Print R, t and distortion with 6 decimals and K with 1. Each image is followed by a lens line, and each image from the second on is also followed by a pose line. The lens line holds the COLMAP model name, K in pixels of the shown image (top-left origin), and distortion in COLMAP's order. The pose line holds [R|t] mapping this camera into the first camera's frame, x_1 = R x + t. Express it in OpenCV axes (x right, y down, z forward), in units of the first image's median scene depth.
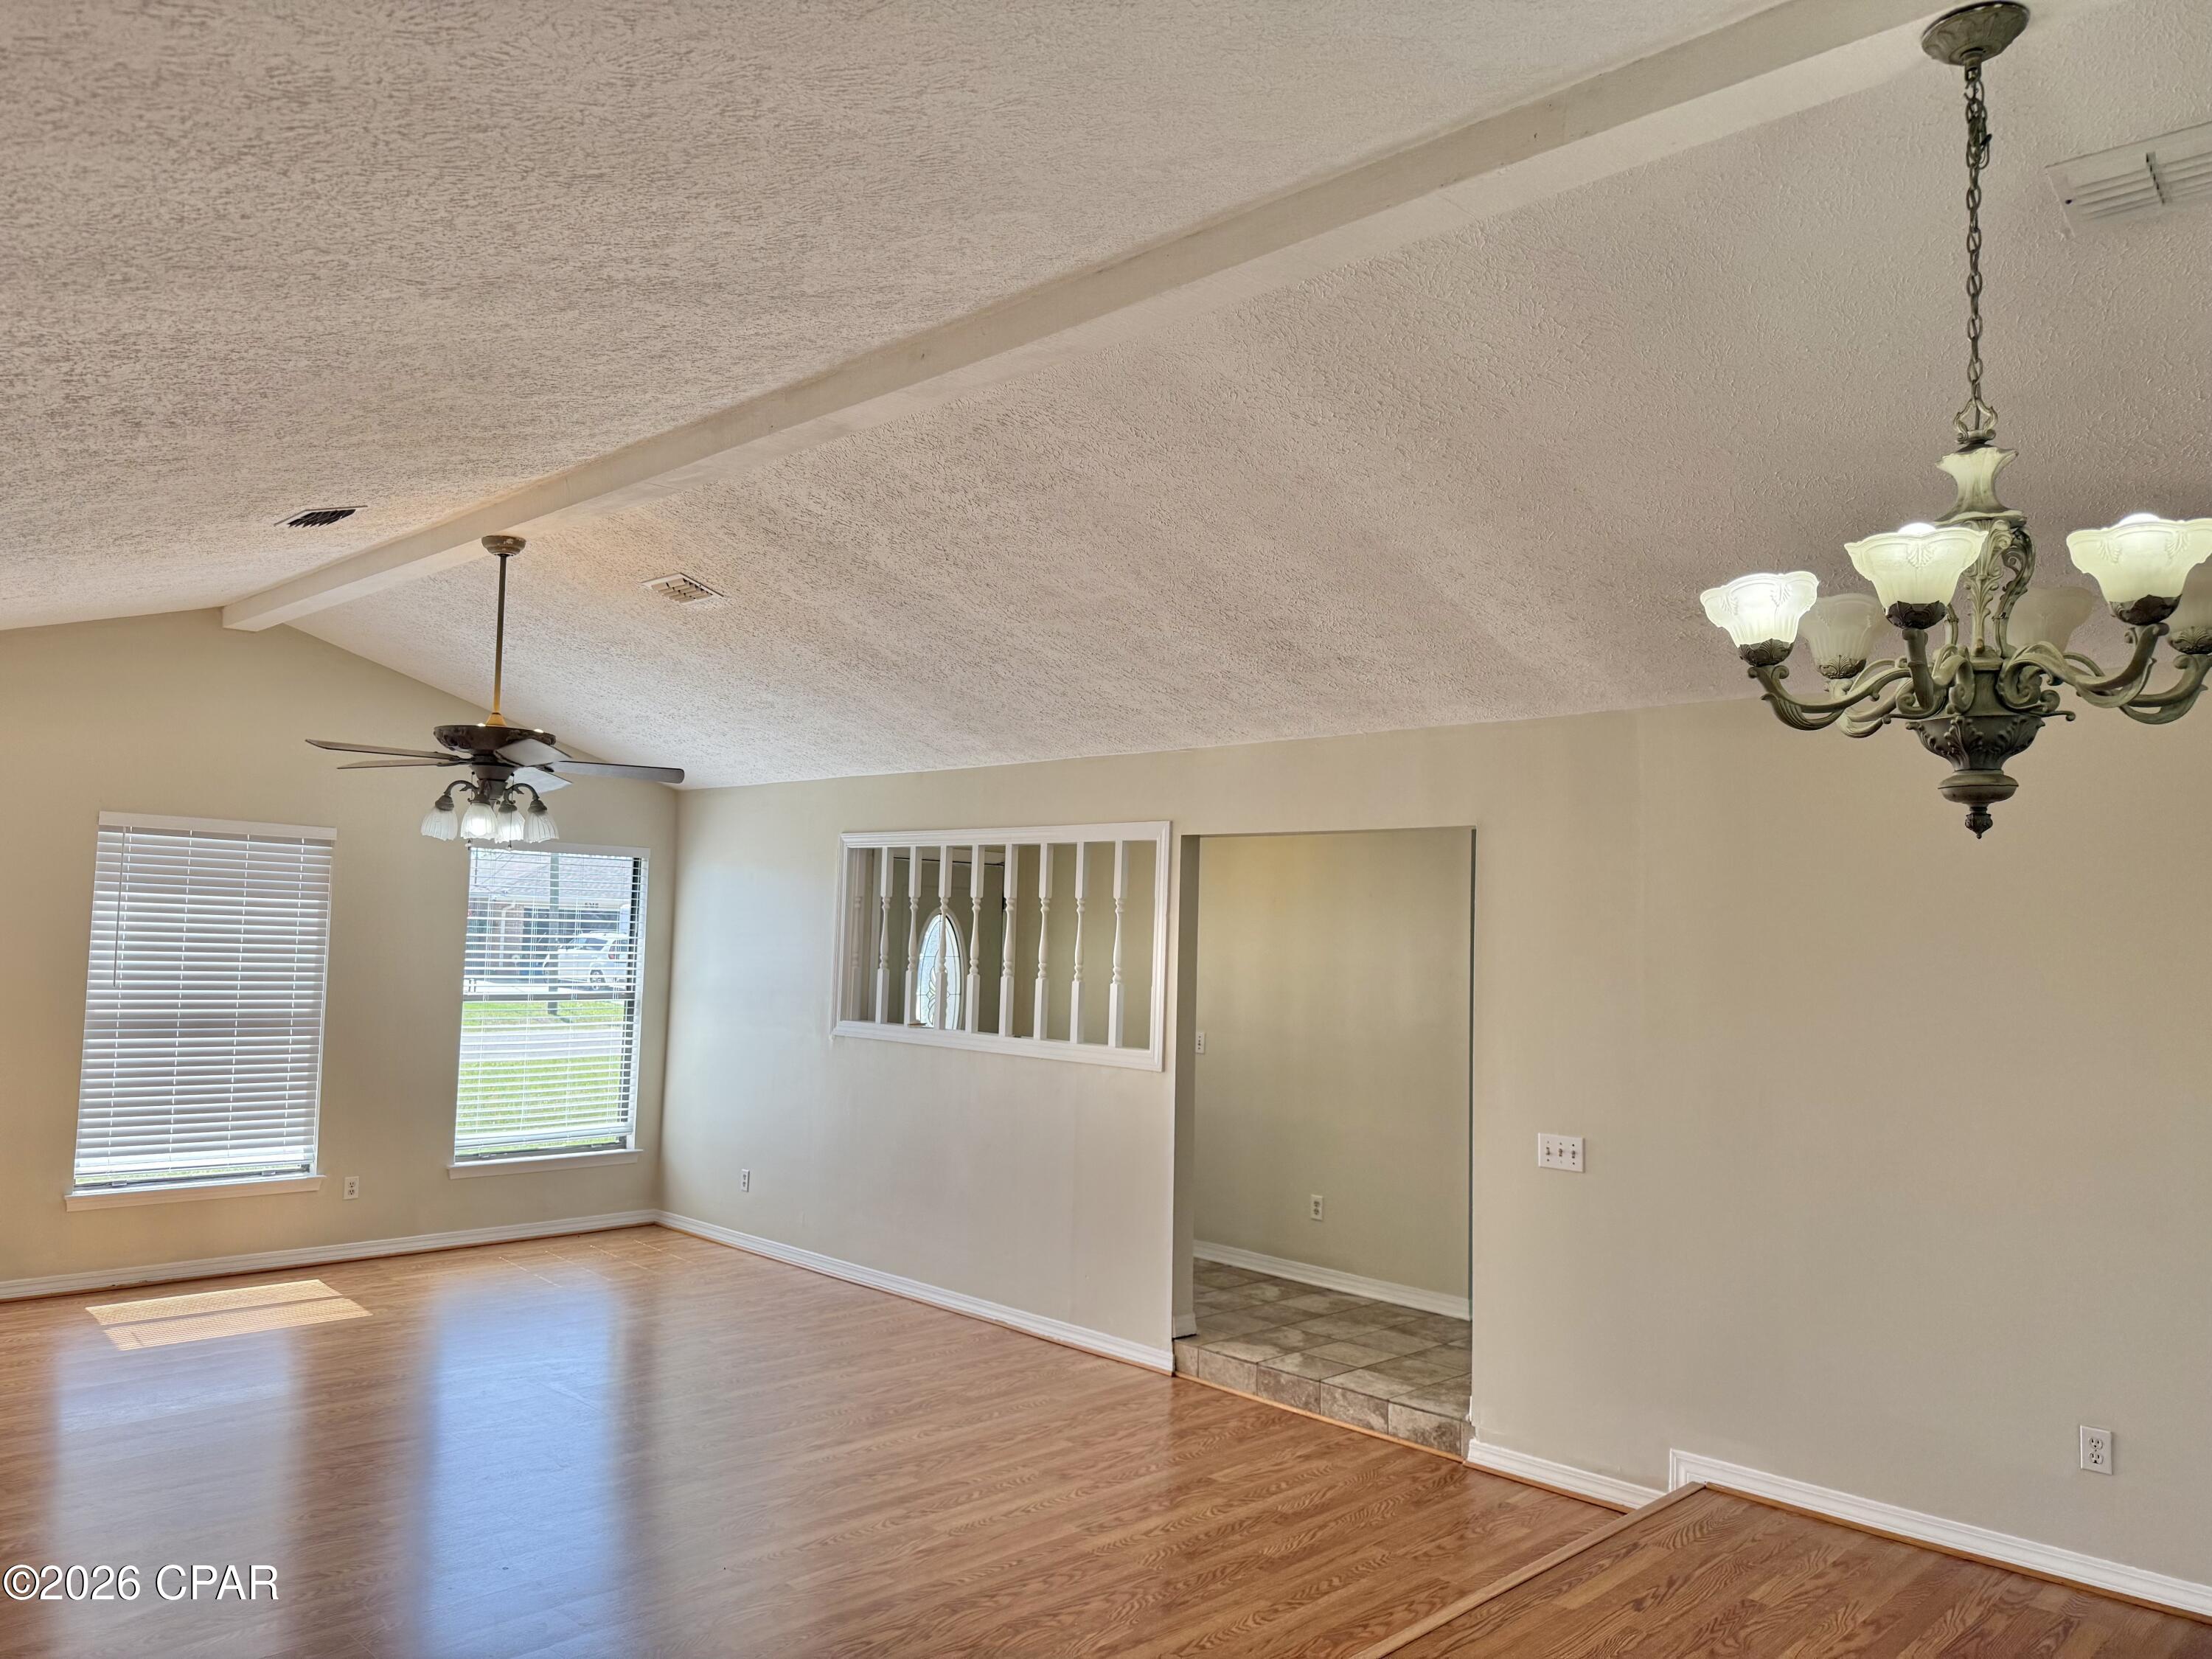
lens RADIAL K [[1563.0, 0, 1100.6], [0, 1563.0, 824.1], [0, 0, 1]] dist [0.049165, -0.062602]
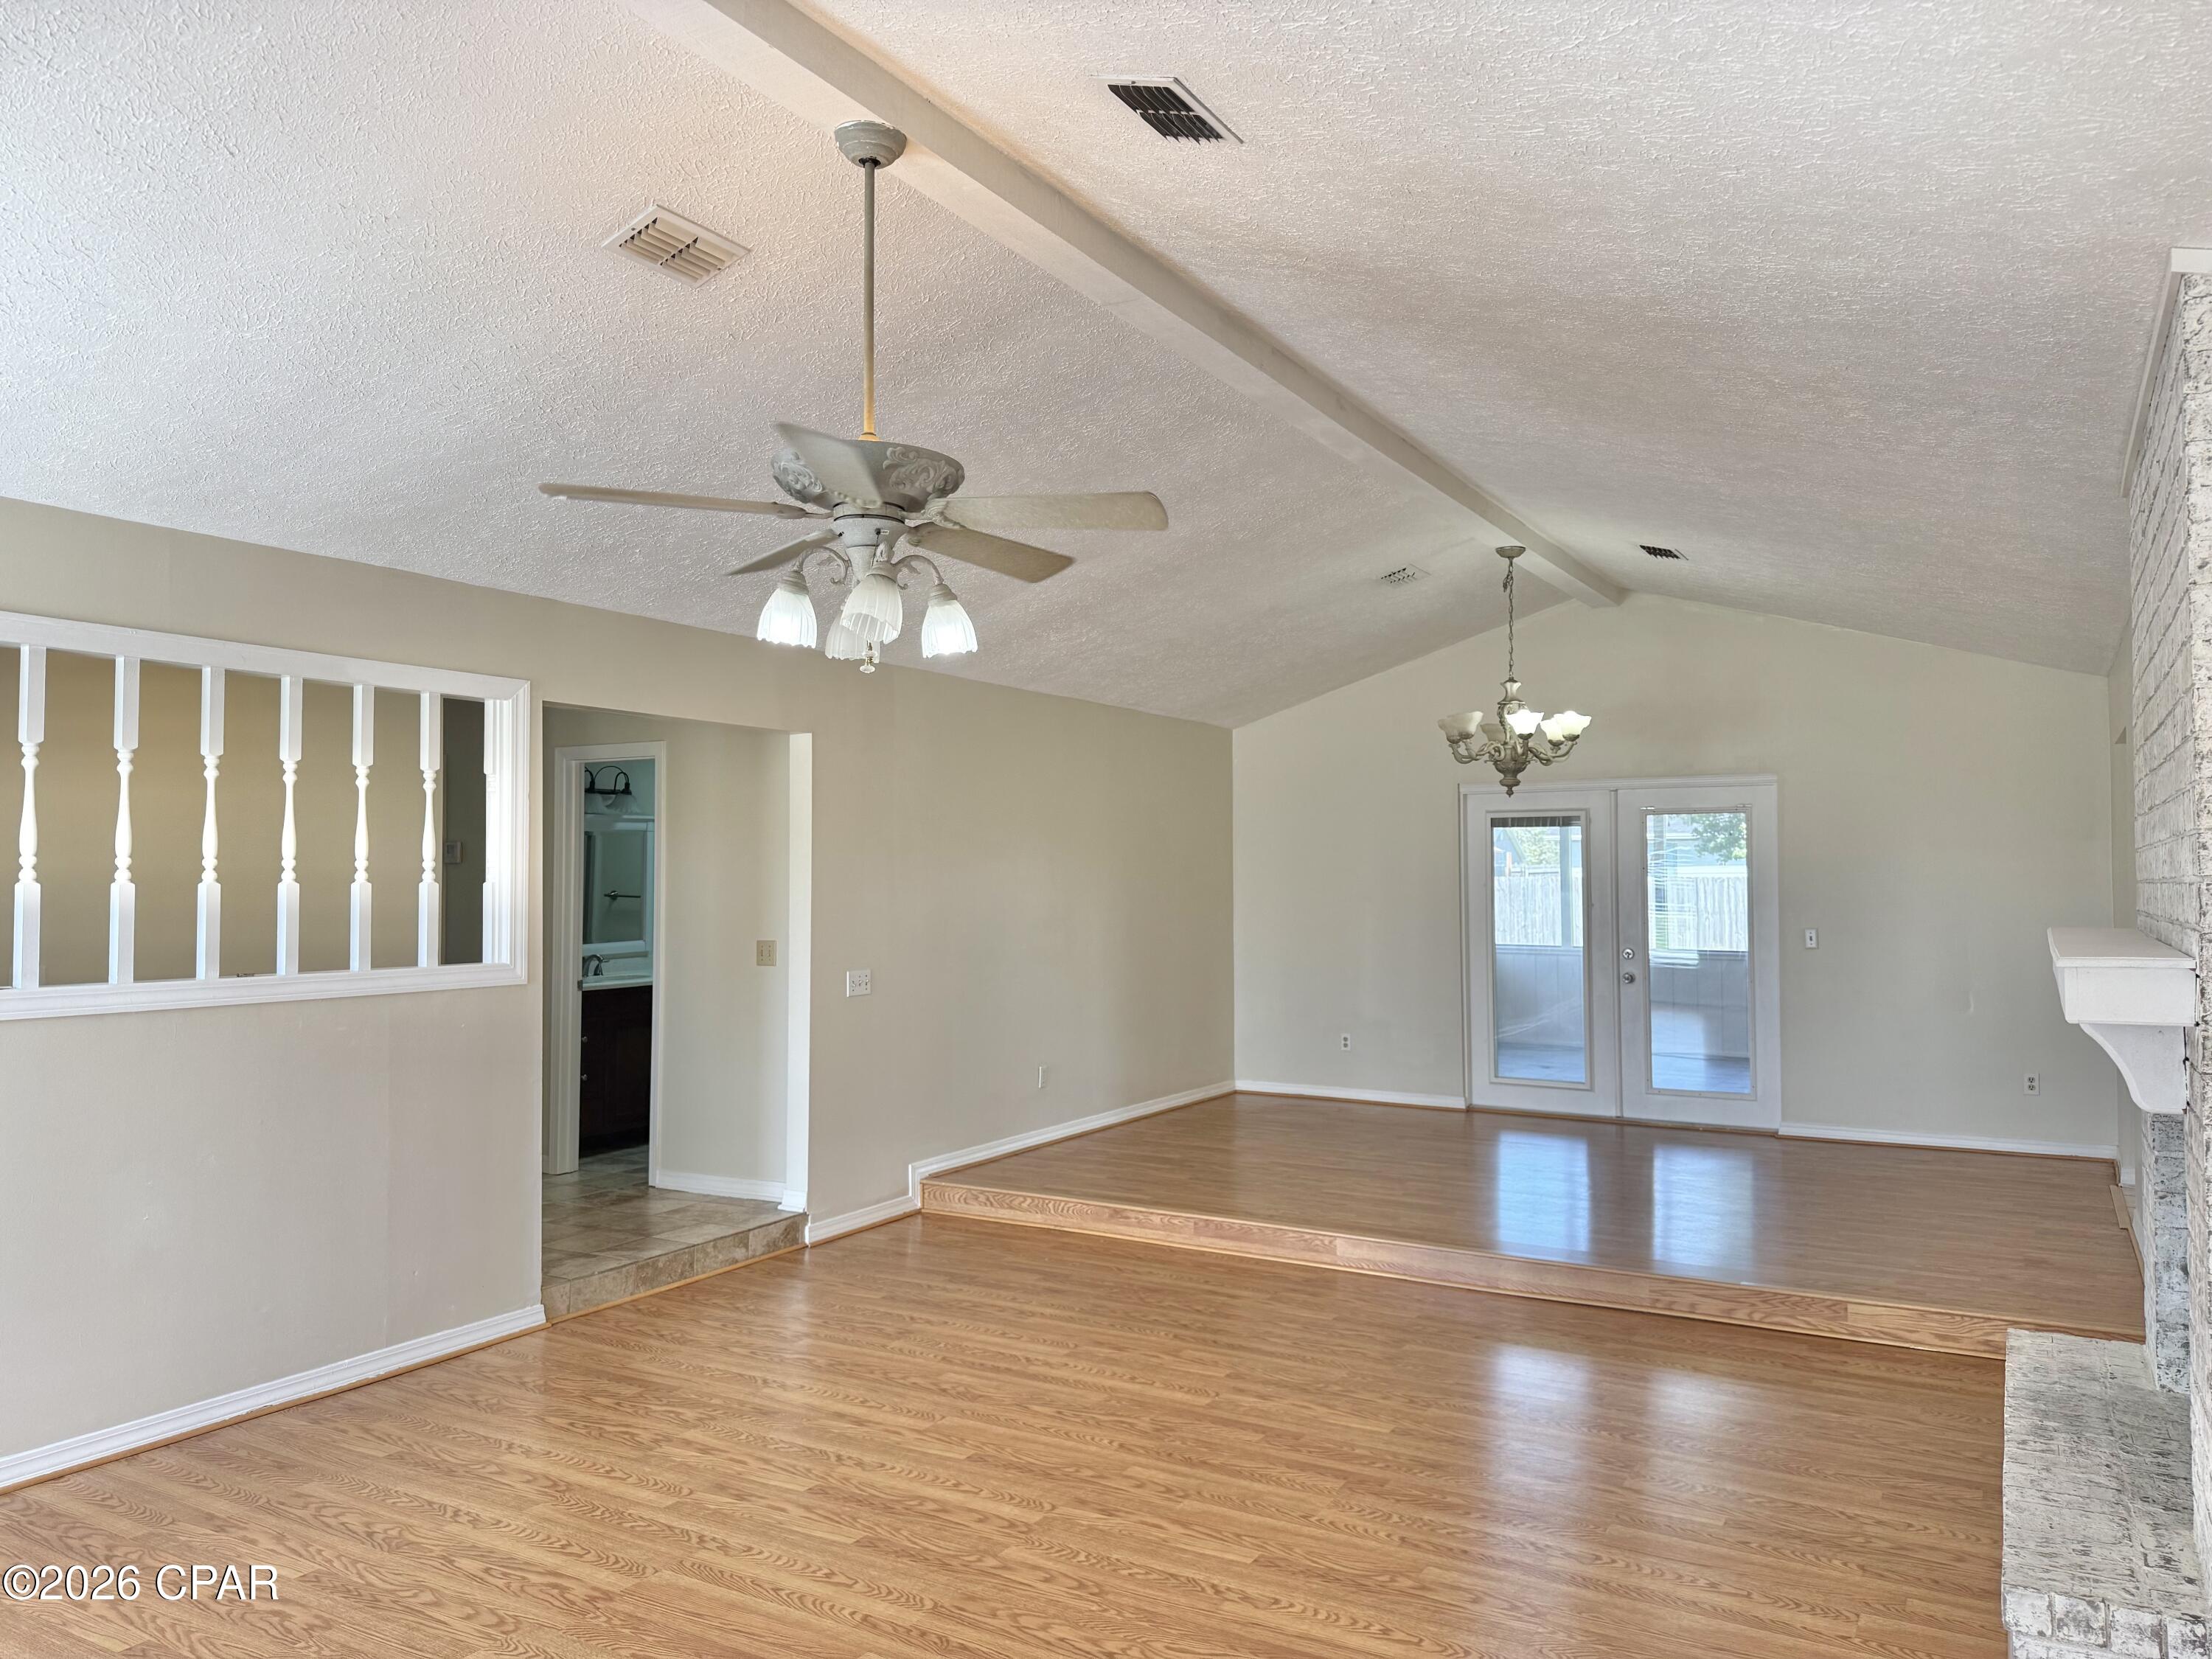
lens RADIAL K [[1563.0, 0, 1100.6], [0, 1563.0, 824.1], [0, 0, 1]] dist [0.049165, -0.062602]
pose [[-0.244728, 0.003715, 0.969585, -0.973432], [-0.073476, 0.997046, -0.022366, 0.080792], [-0.966804, -0.076714, -0.243732, 1.046357]]
